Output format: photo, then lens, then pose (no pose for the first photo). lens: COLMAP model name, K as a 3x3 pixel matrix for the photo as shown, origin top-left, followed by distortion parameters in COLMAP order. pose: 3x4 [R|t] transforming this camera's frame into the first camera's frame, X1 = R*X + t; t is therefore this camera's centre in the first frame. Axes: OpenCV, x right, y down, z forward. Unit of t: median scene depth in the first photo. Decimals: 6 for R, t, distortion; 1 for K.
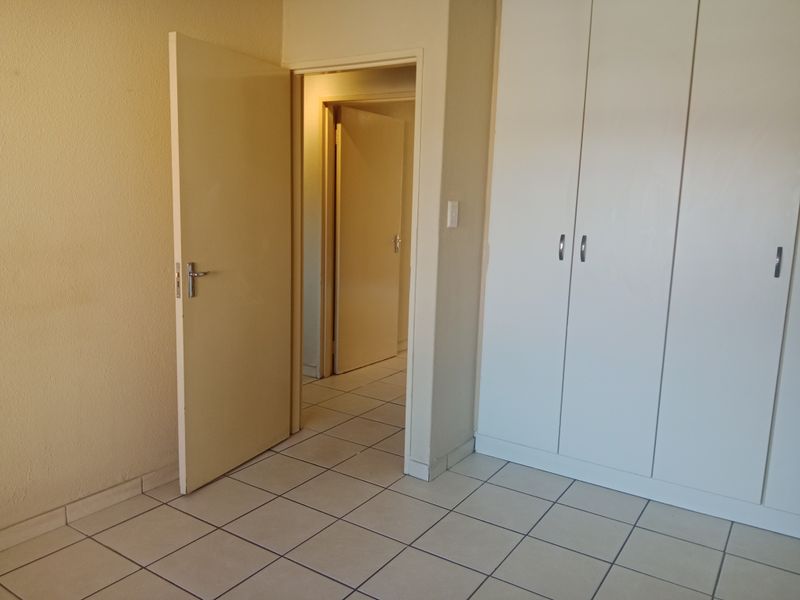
lens RADIAL K [[630.5, 0, 400.0], [0, 630.5, 300.0], [0, 0, 1]] dist [0.088638, -0.152191]
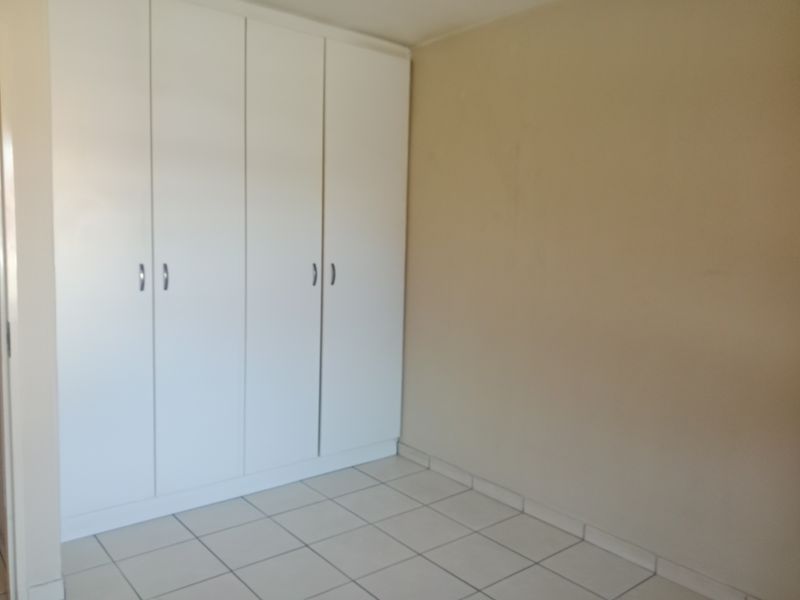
lens RADIAL K [[630.5, 0, 400.0], [0, 630.5, 300.0], [0, 0, 1]] dist [0.088638, -0.152191]
pose [[0.291572, -0.117963, 0.949247, -0.537441], [0.136564, 0.987335, 0.080749, -0.075736], [-0.946750, 0.106089, 0.303988, 0.368232]]
